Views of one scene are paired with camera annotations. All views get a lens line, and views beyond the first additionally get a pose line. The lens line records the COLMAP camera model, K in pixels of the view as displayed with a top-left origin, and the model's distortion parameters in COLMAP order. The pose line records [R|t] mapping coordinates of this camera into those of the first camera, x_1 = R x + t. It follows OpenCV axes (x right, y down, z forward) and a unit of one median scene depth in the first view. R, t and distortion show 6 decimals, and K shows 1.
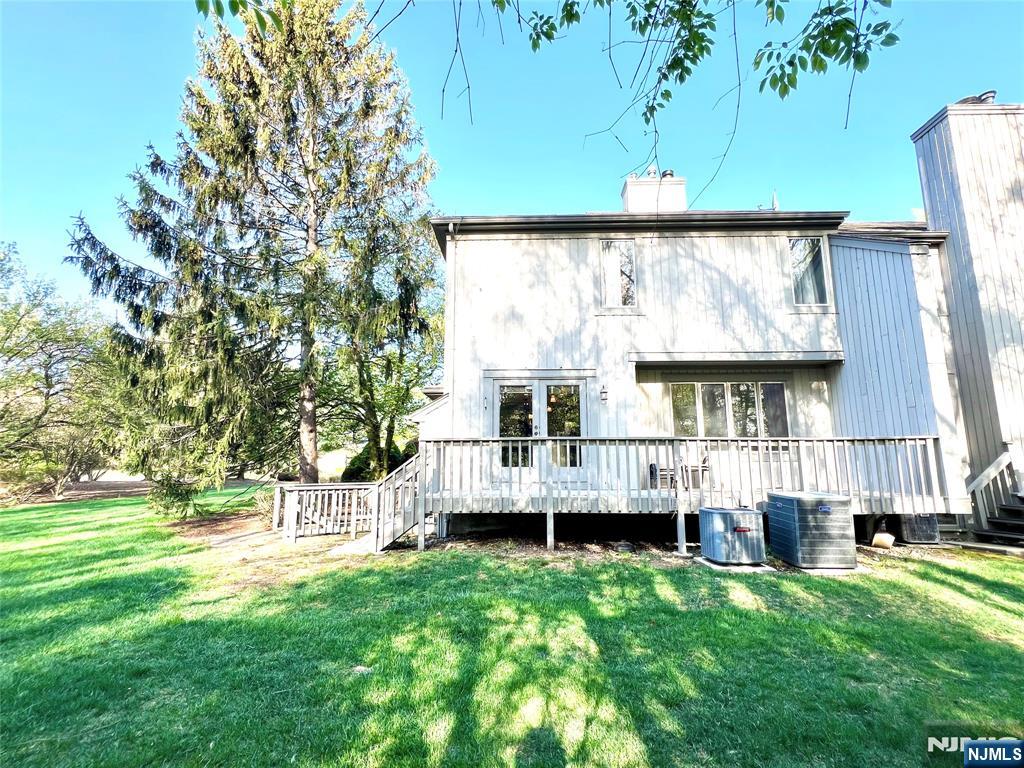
lens RADIAL K [[470.8, 0, 512.0], [0, 470.8, 384.0], [0, 0, 1]] dist [0.000450, 0.000055]
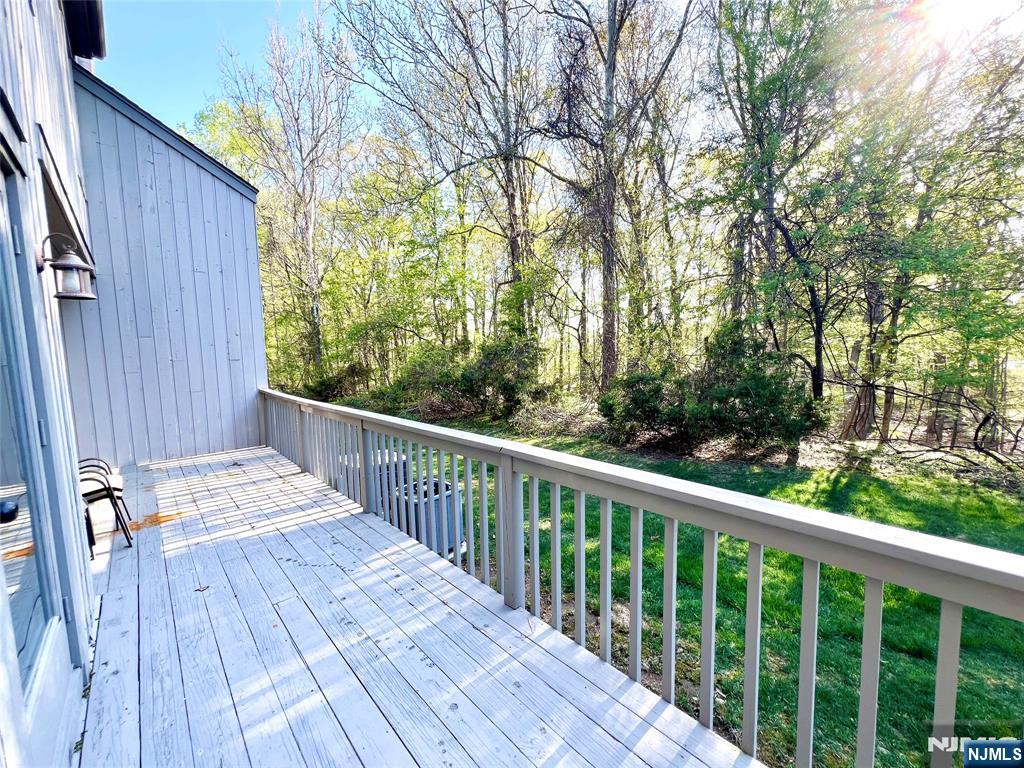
lens RADIAL K [[408.3, 0, 512.0], [0, 408.3, 384.0], [0, 0, 1]] dist [-0.001094, -0.000094]
pose [[-0.698213, -0.040870, 0.714722, -0.110301], [-0.108099, 0.992941, -0.048822, 0.060341], [-0.707682, -0.111349, -0.697702, 0.953418]]
